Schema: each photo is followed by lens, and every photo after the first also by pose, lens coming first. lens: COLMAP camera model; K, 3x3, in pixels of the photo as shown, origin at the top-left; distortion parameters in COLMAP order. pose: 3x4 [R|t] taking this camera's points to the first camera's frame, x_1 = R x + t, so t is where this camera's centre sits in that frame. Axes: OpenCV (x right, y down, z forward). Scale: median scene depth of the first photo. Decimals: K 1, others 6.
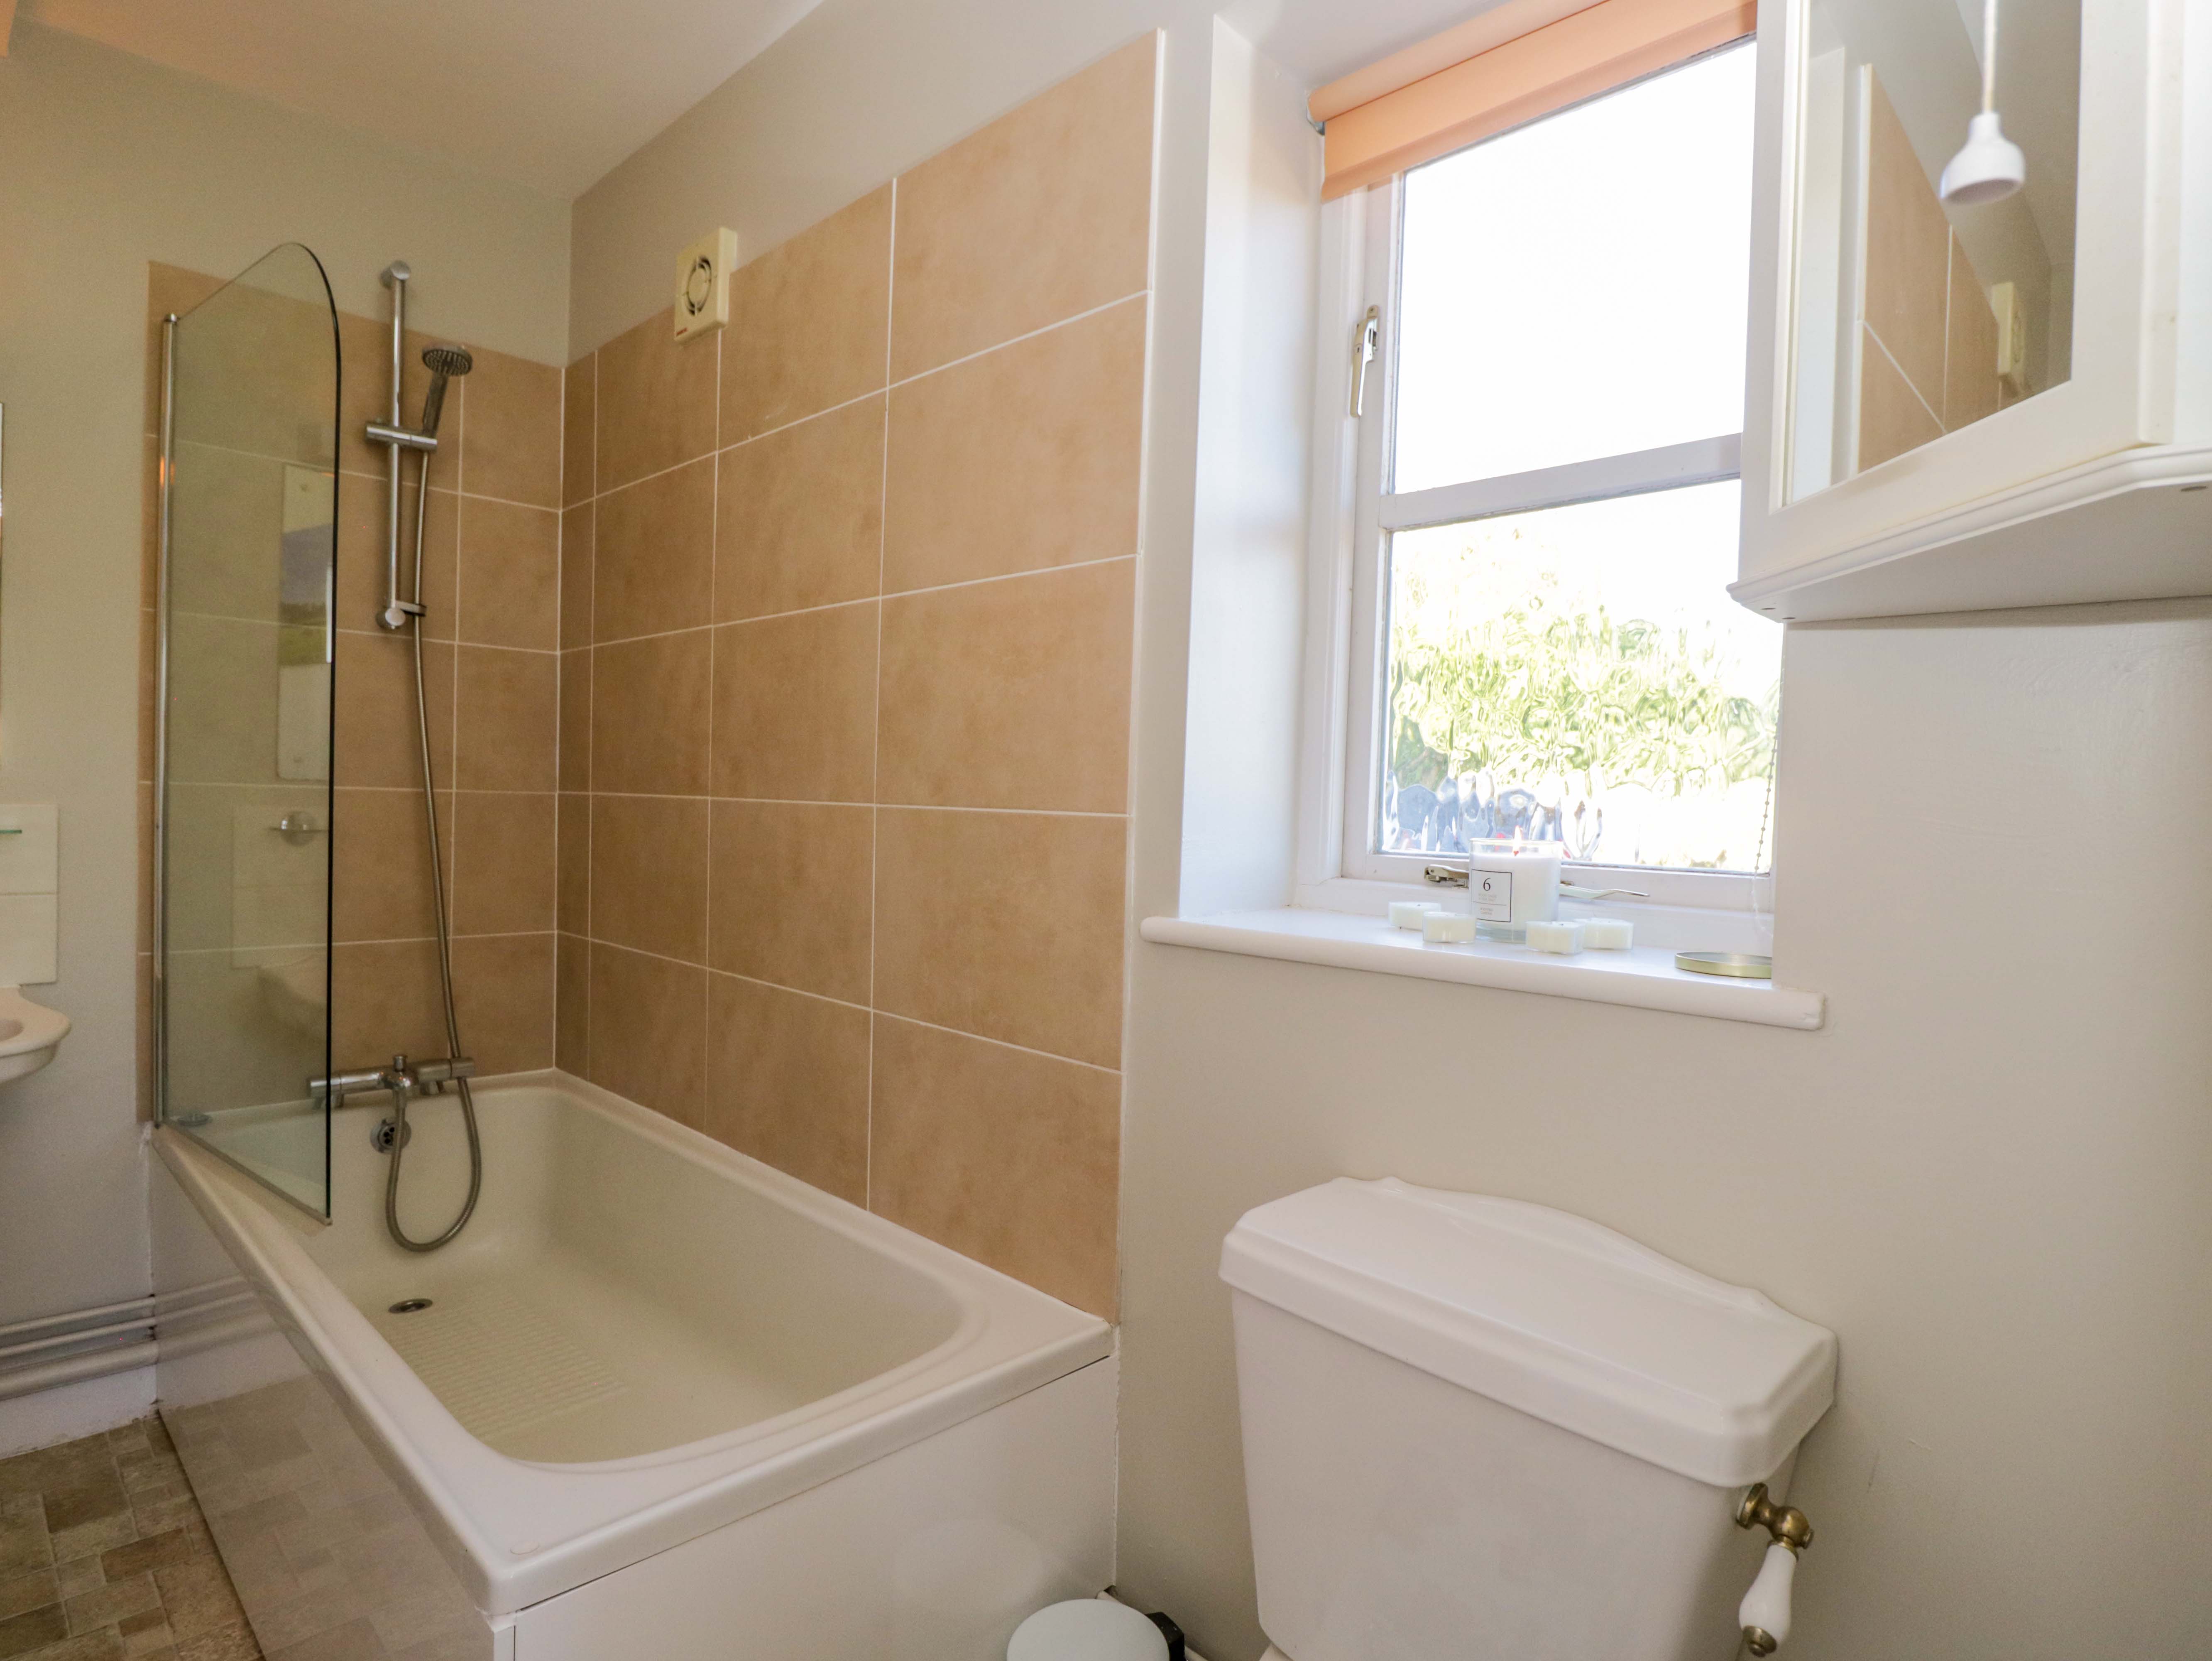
lens RADIAL K [[1184.8, 0, 1105.1], [0, 1184.8, 833.1], [0, 0, 1]] dist [-0.000004, -0.011655]
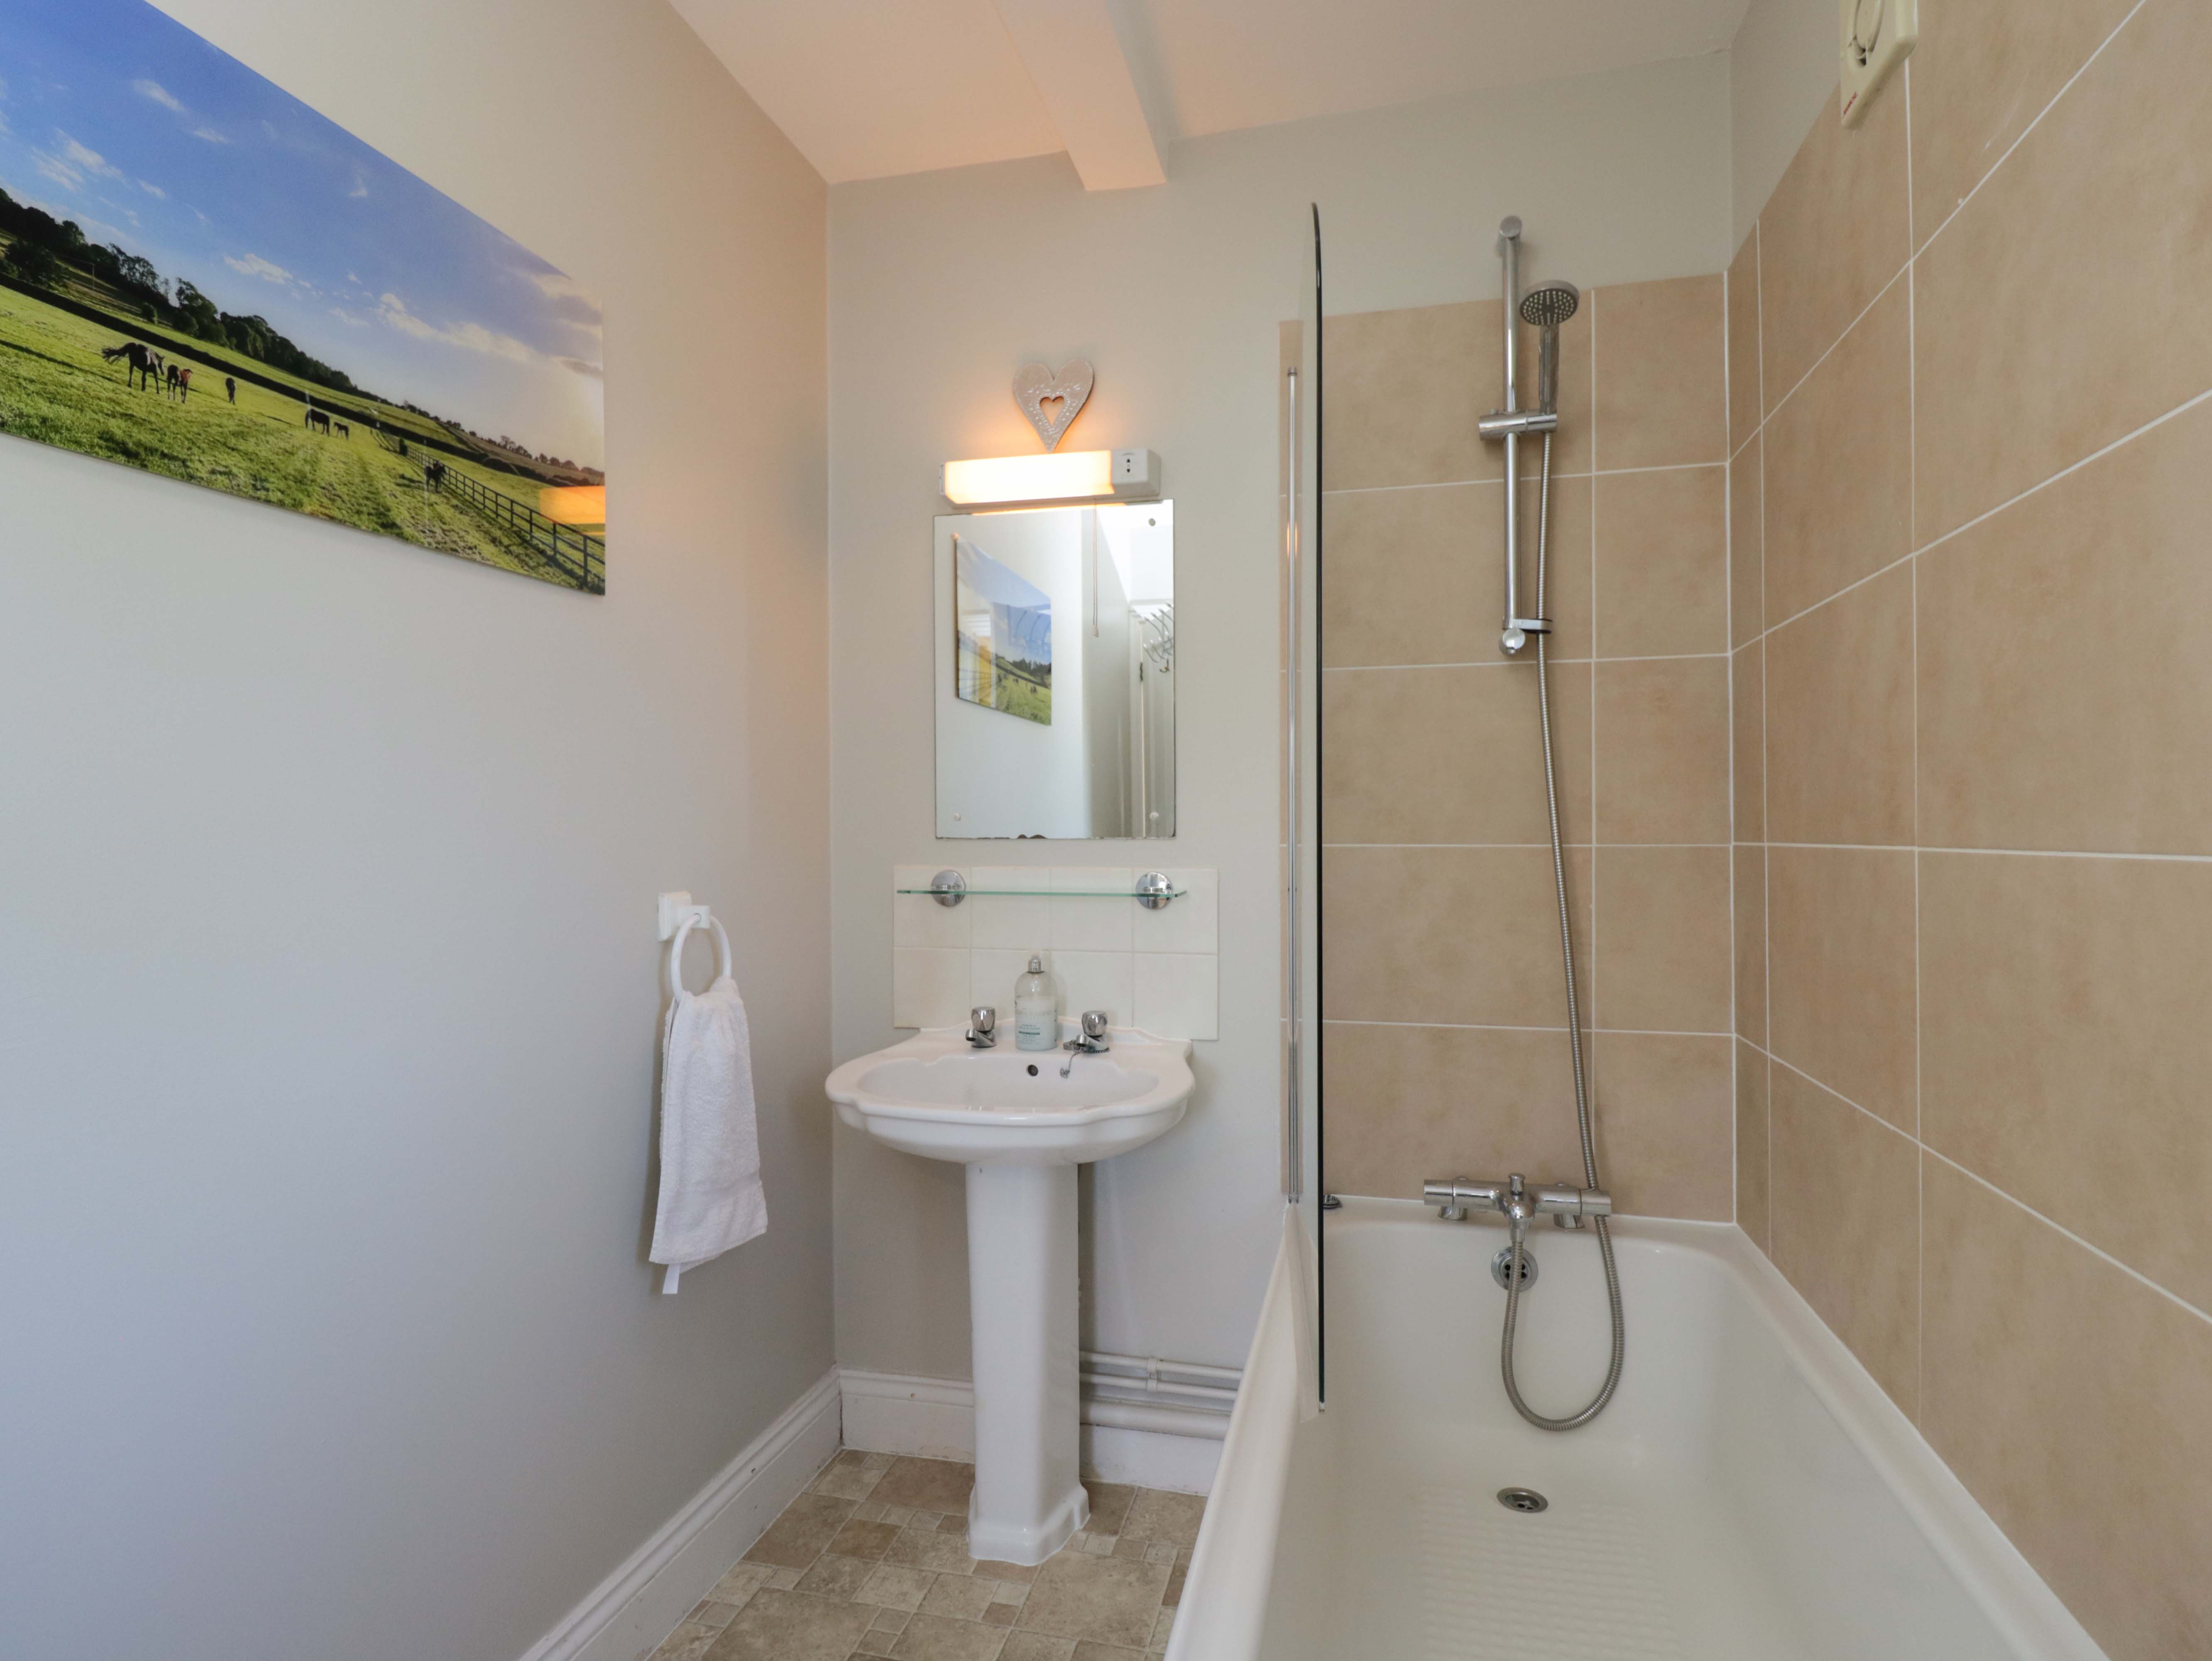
lens RADIAL K [[1184.8, 0, 1101.4], [0, 1184.8, 834.9], [0, 0, 1]] dist [-0.000004, -0.011655]
pose [[0.504240, -0.031717, -0.862981, -0.031670], [-0.002978, 0.999256, -0.038465, -0.011740], [0.863559, 0.021966, 0.503770, 0.327868]]
